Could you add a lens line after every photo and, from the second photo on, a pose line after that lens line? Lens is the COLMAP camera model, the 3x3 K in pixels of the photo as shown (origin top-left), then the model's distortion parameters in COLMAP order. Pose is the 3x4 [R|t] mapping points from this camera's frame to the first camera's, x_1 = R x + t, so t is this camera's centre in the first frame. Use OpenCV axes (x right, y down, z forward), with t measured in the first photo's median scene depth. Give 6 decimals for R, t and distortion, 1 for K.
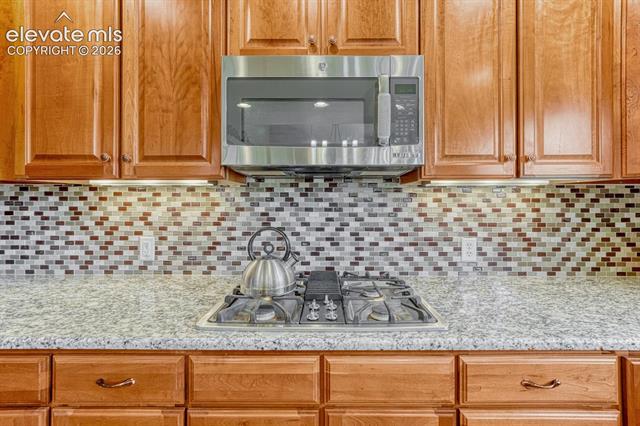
lens RADIAL K [[276.3, 0, 325.7], [0, 276.3, 198.1], [0, 0, 1]] dist [-0.002912, -0.000070]
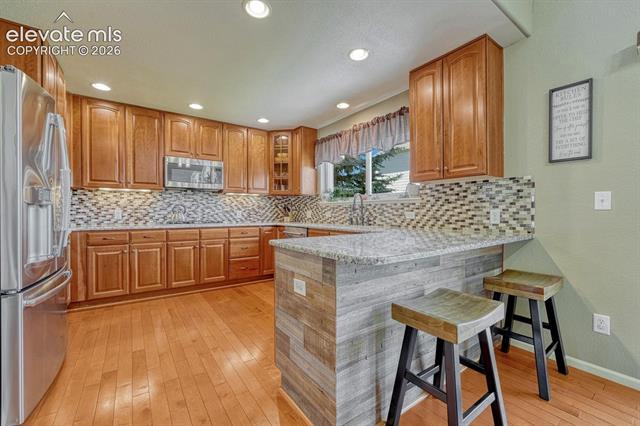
lens RADIAL K [[267.0, 0, 321.3], [0, 267.0, 209.3], [0, 0, 1]] dist [-0.010776, -0.000033]
pose [[0.811589, 0.004833, 0.584208, -0.548728], [-0.005174, 0.999986, -0.001084, 0.124798], [-0.584206, -0.002143, 0.811603, -2.176459]]
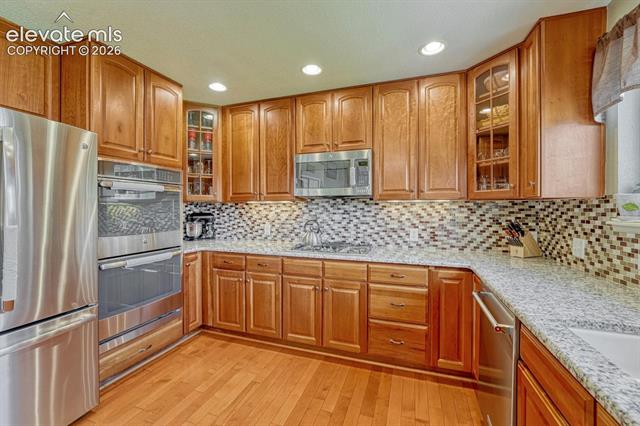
lens RADIAL K [[267.0, 0, 321.3], [0, 267.0, 209.3], [0, 0, 1]] dist [-0.010776, -0.000033]
pose [[0.947092, 0.001944, -0.320955, 0.503974], [0.002821, 0.999893, 0.014382, -0.020802], [0.320948, -0.014526, 0.946985, -0.977705]]
